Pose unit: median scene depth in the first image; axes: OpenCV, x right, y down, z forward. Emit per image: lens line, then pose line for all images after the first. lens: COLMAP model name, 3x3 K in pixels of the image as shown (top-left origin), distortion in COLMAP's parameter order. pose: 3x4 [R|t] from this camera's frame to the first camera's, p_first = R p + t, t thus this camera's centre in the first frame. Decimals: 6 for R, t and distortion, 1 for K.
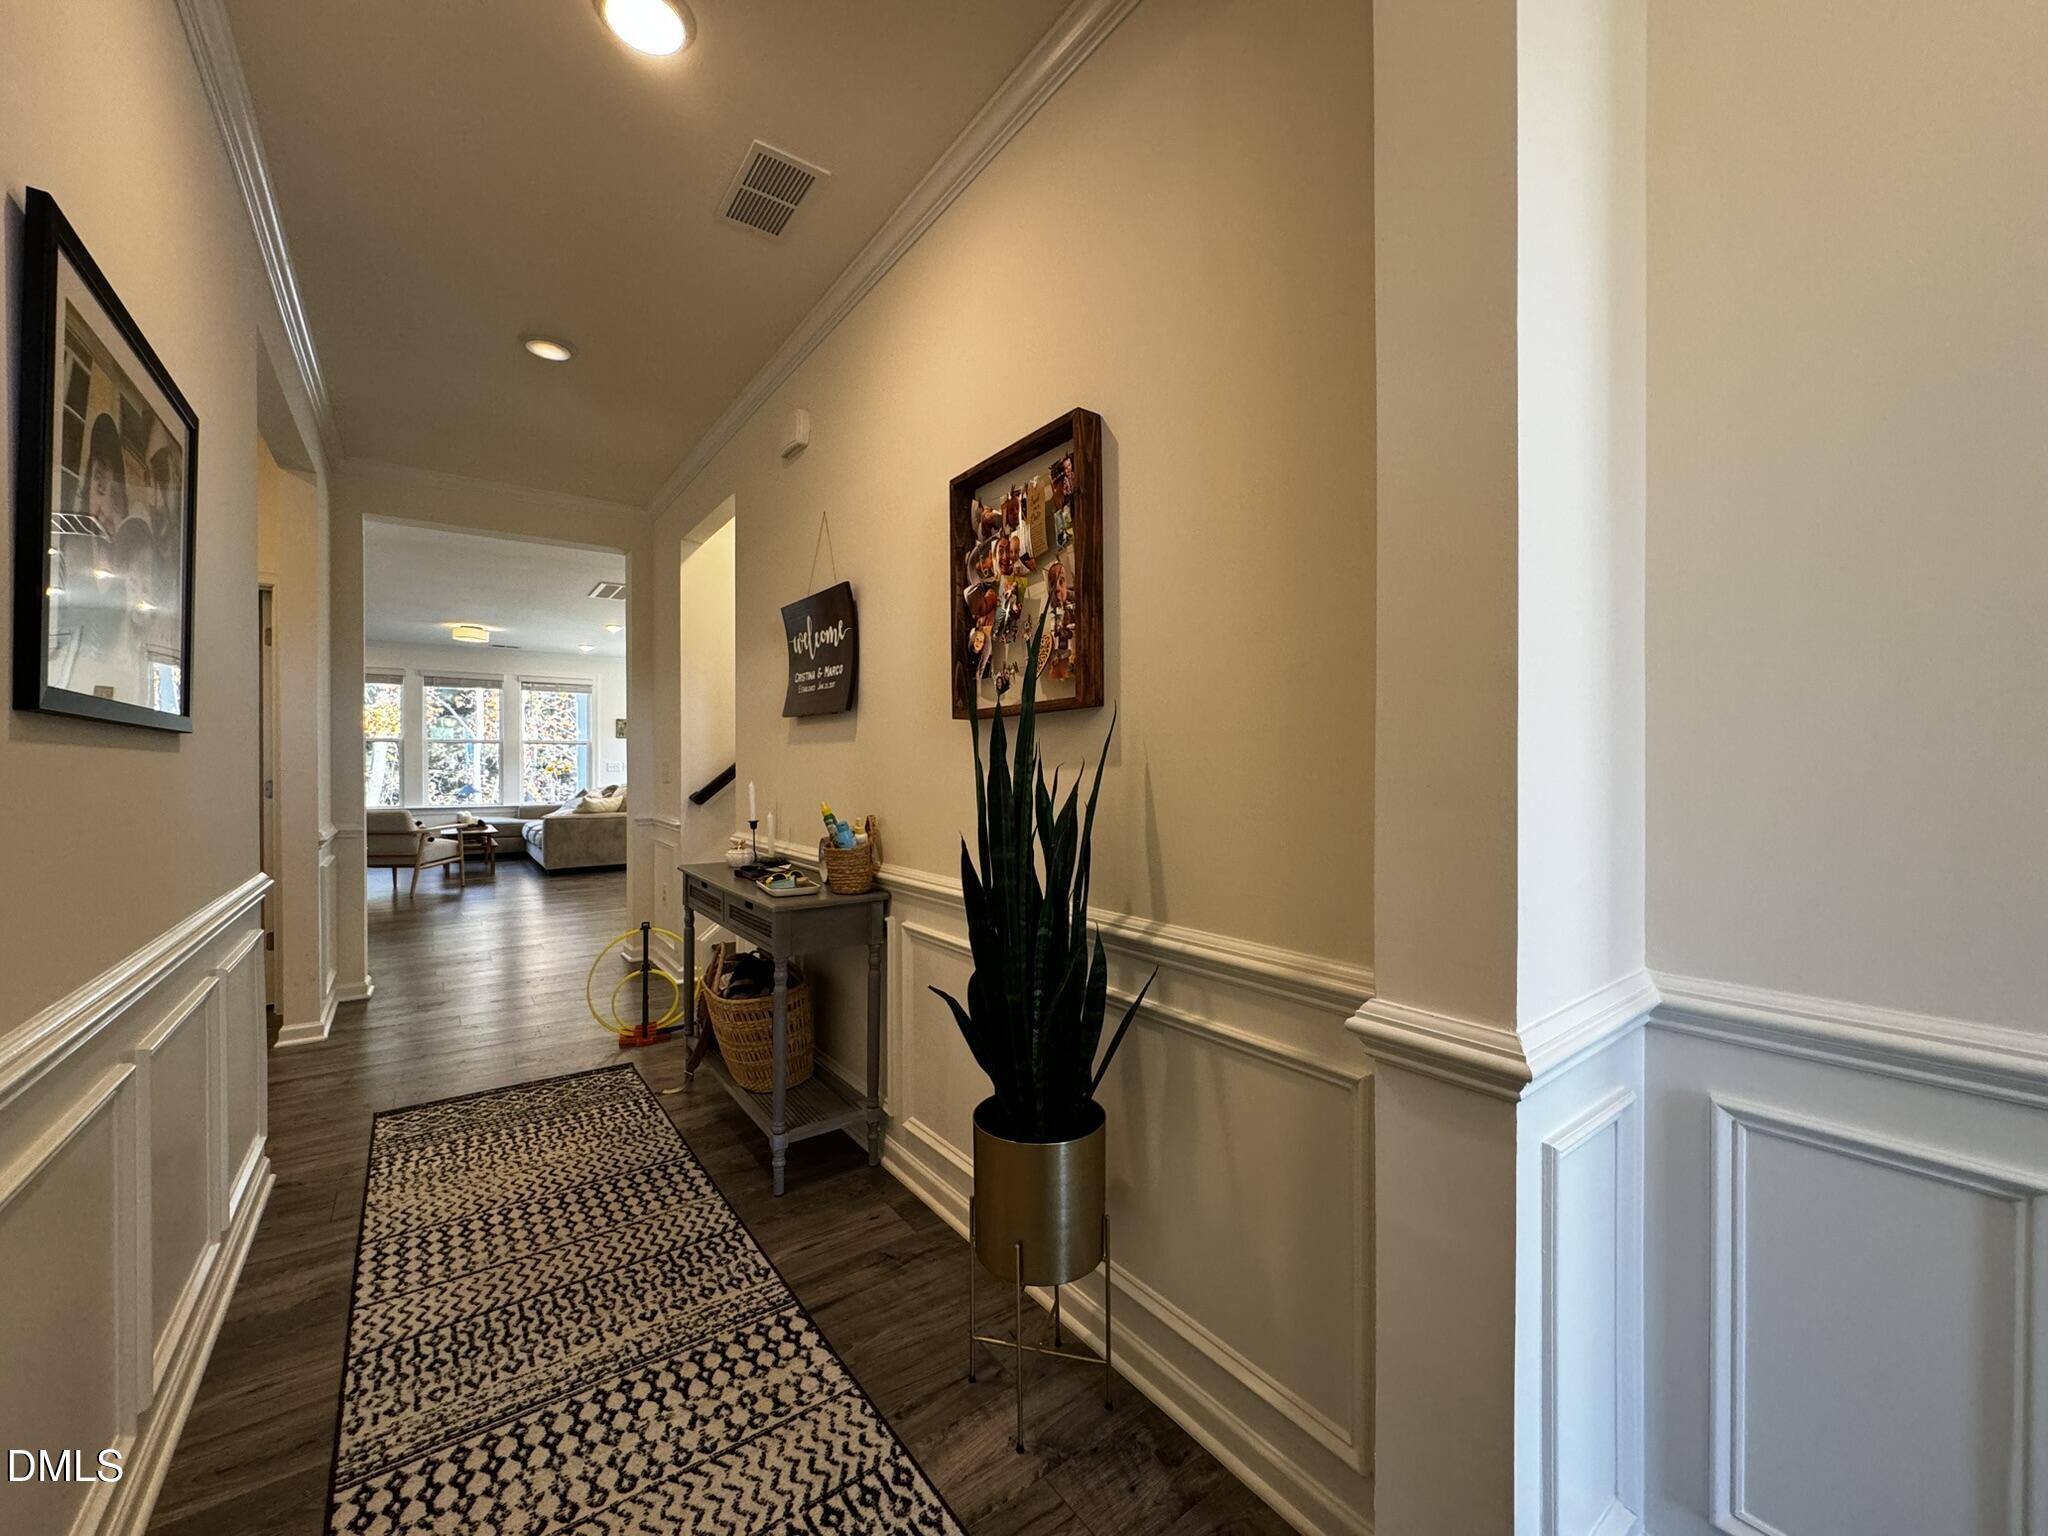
lens RADIAL K [[814.0, 0, 1031.7], [0, 814.0, 778.3], [0, 0, 1]] dist [-0.000915, -0.000500]
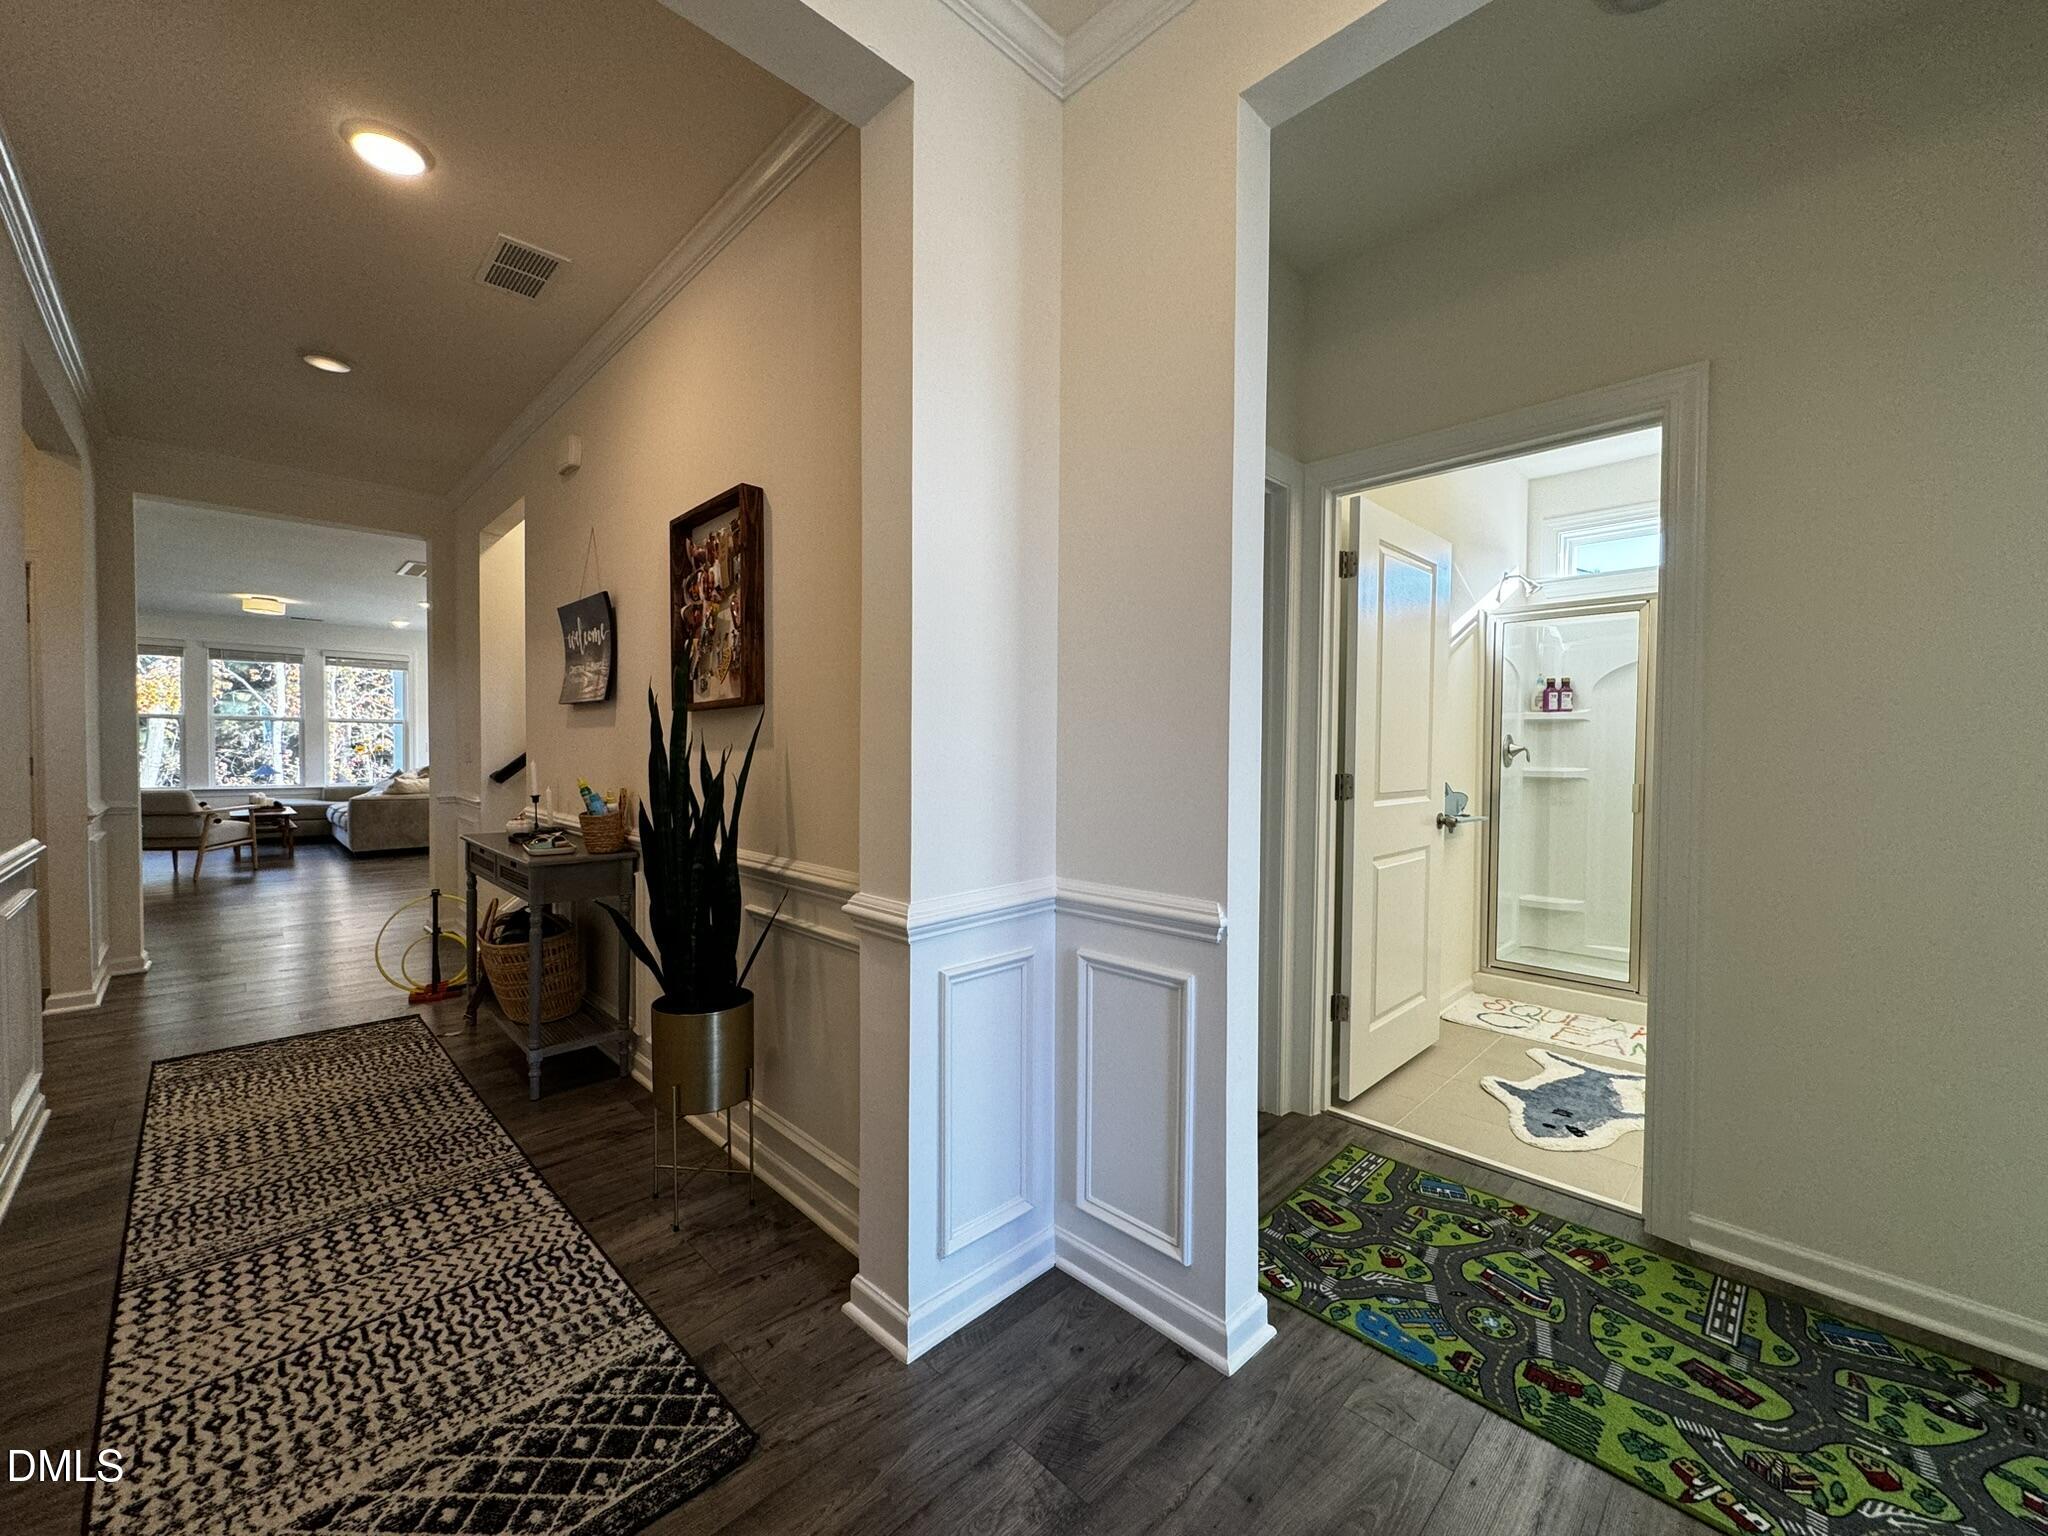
lens RADIAL K [[814.0, 0, 1035.1], [0, 814.0, 777.2], [0, 0, 1]] dist [-0.000915, -0.000500]
pose [[0.989010, 0.003577, 0.147806, 0.280666], [-0.006118, 0.999841, 0.016741, 0.006341], [-0.147723, -0.017461, 0.988875, -0.344944]]
